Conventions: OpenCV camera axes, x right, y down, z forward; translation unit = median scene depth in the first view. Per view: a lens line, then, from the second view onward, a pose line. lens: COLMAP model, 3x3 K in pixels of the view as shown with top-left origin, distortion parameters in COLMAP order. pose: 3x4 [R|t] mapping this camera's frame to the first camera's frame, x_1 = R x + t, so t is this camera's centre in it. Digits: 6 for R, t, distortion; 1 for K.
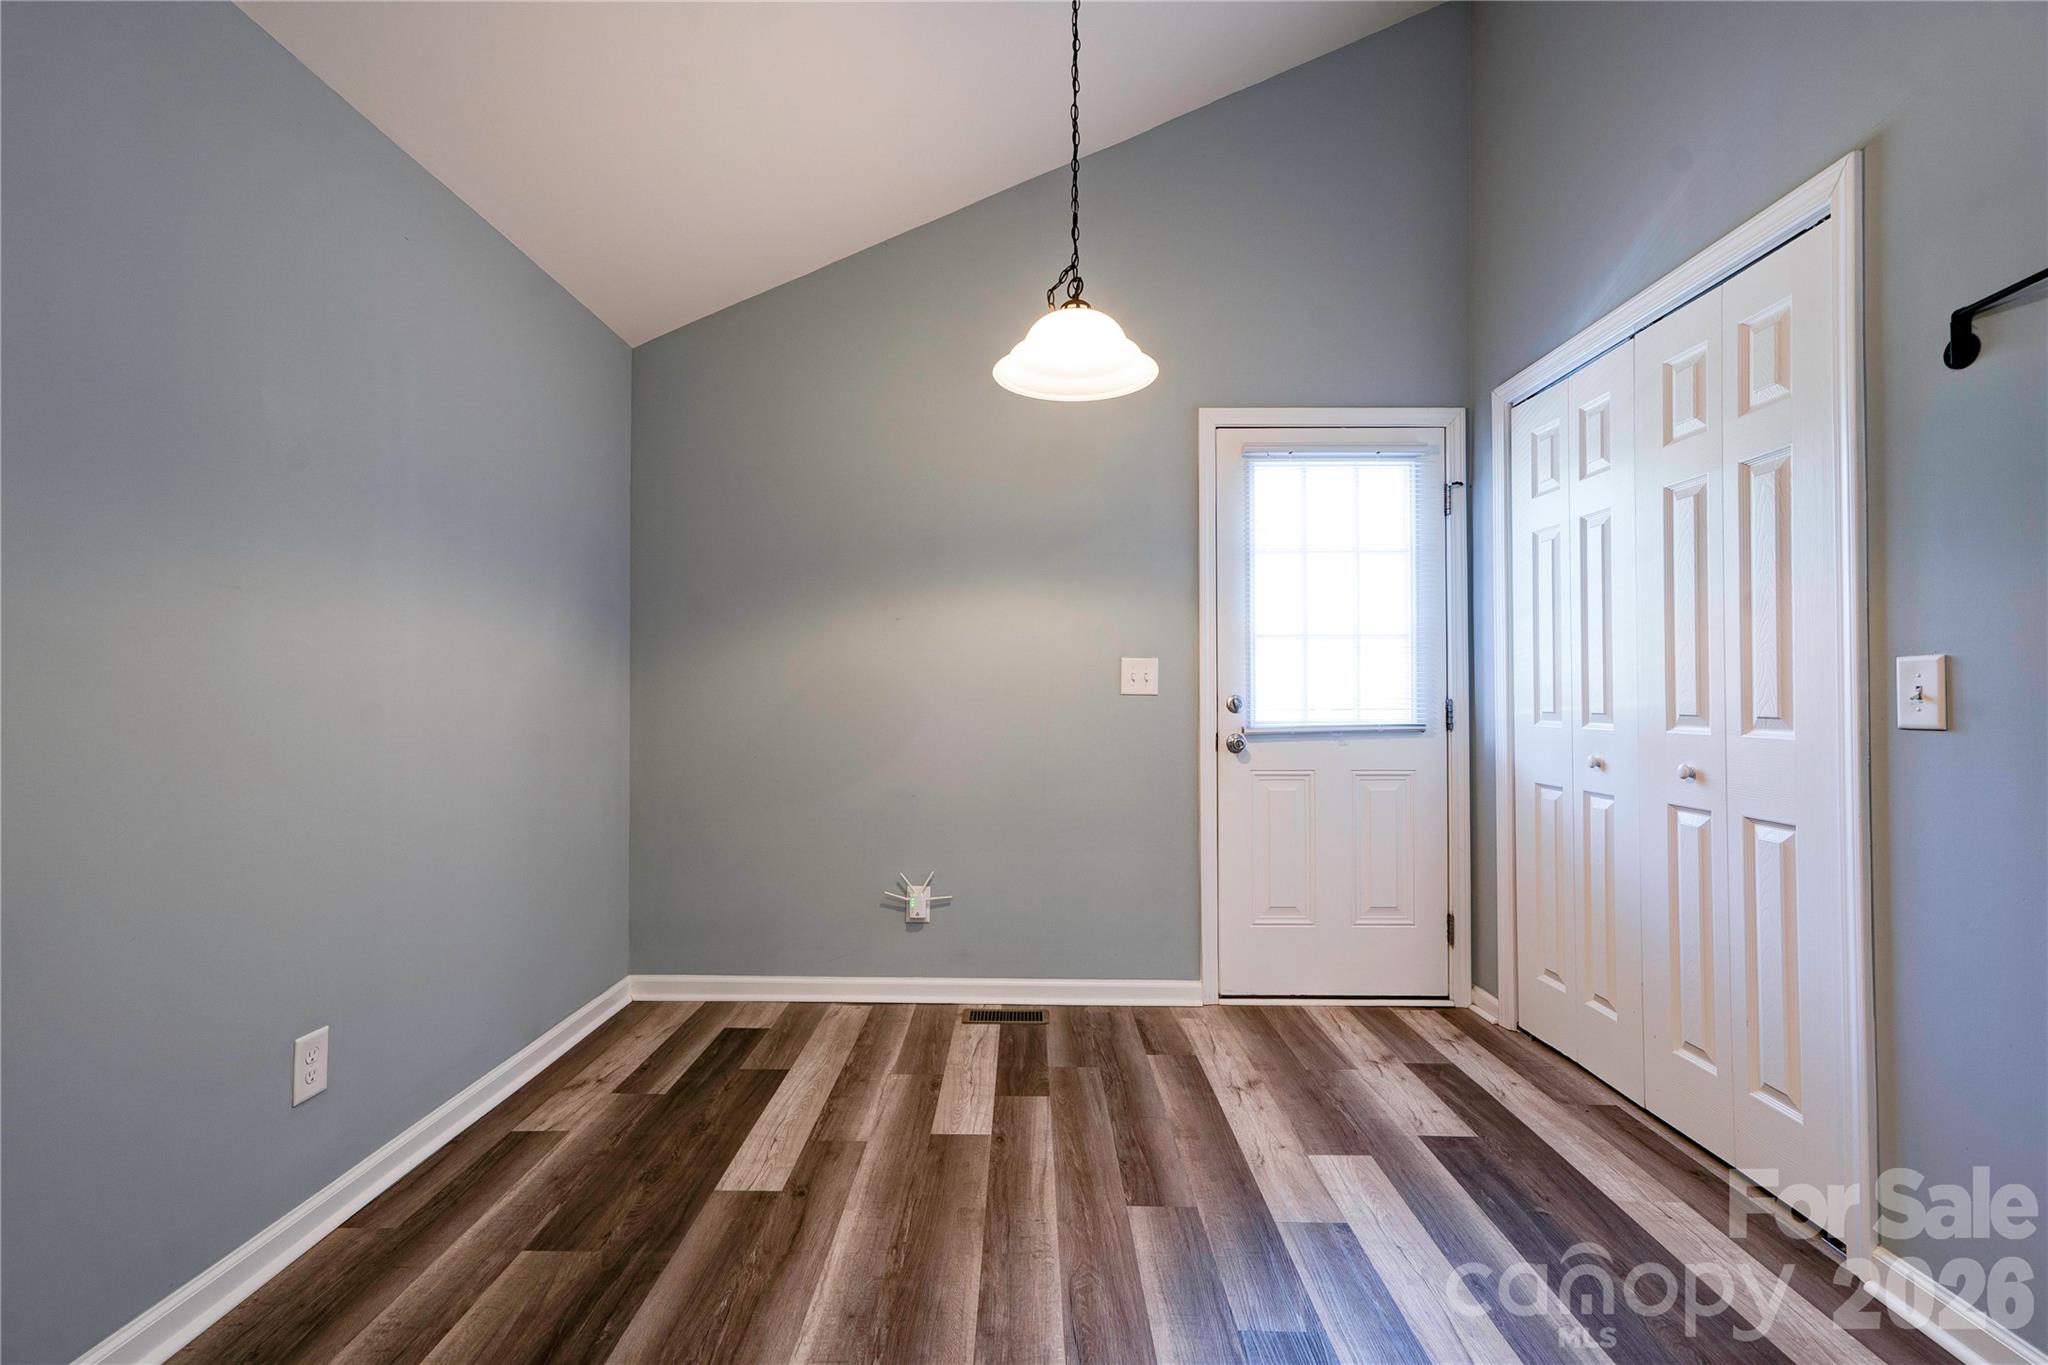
lens RADIAL K [[945.0, 0, 1016.5], [0, 945.0, 677.7], [0, 0, 1]] dist [-0.014231, 0.020196]
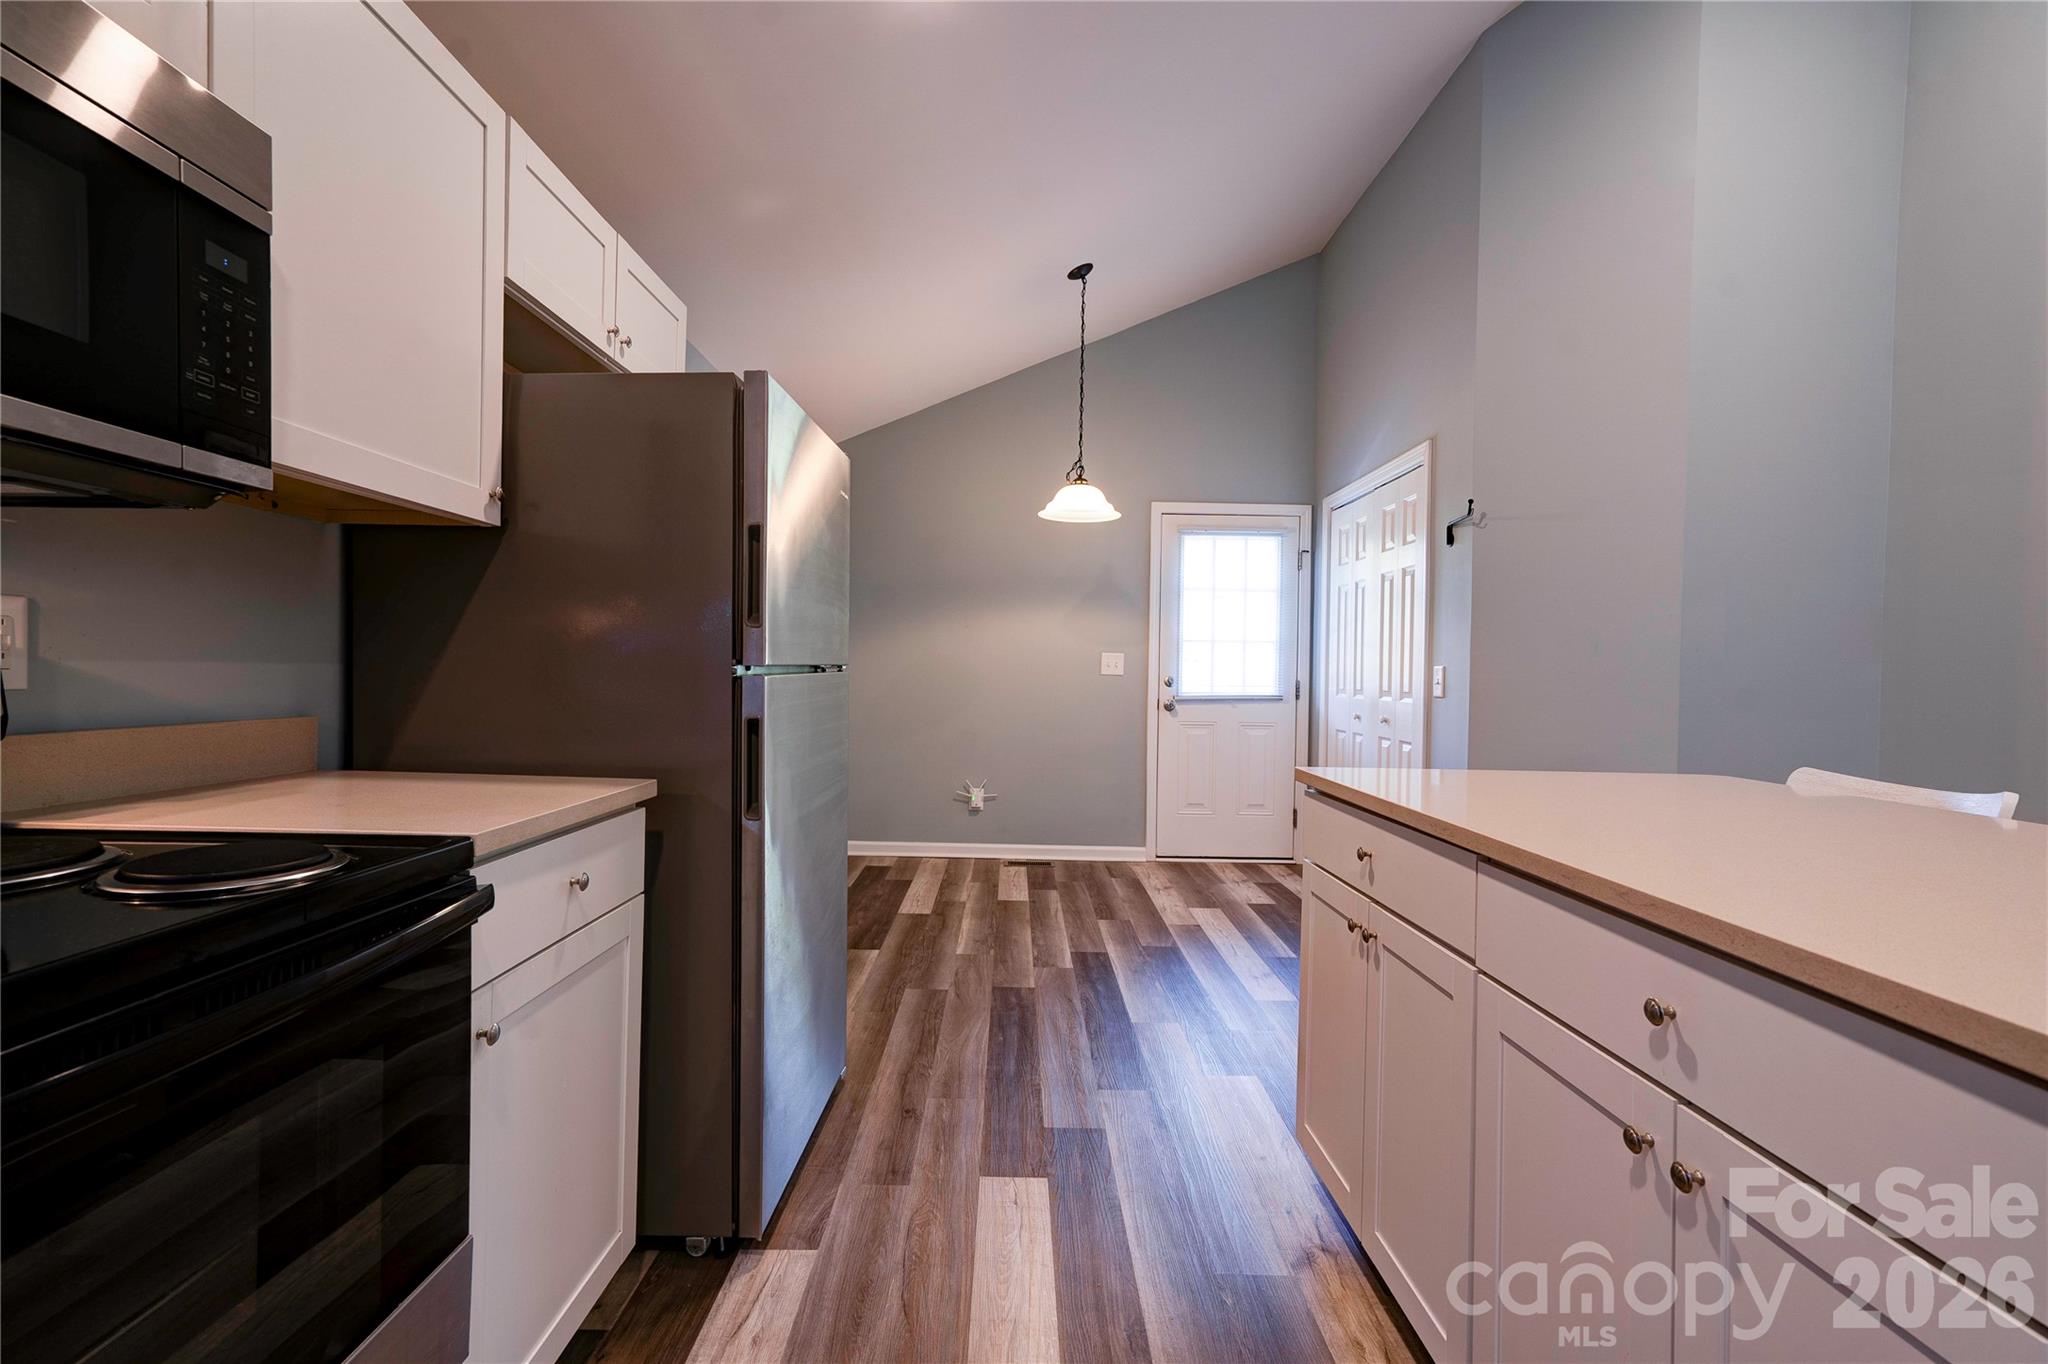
lens RADIAL K [[945.0, 0, 1016.5], [0, 945.0, 677.2], [0, 0, 1]] dist [-0.014231, 0.020196]
pose [[0.999772, 0.016519, 0.013500, -0.067499], [-0.016878, 0.999495, 0.026926, -0.022482], [-0.013048, -0.027148, 0.999546, -0.735635]]
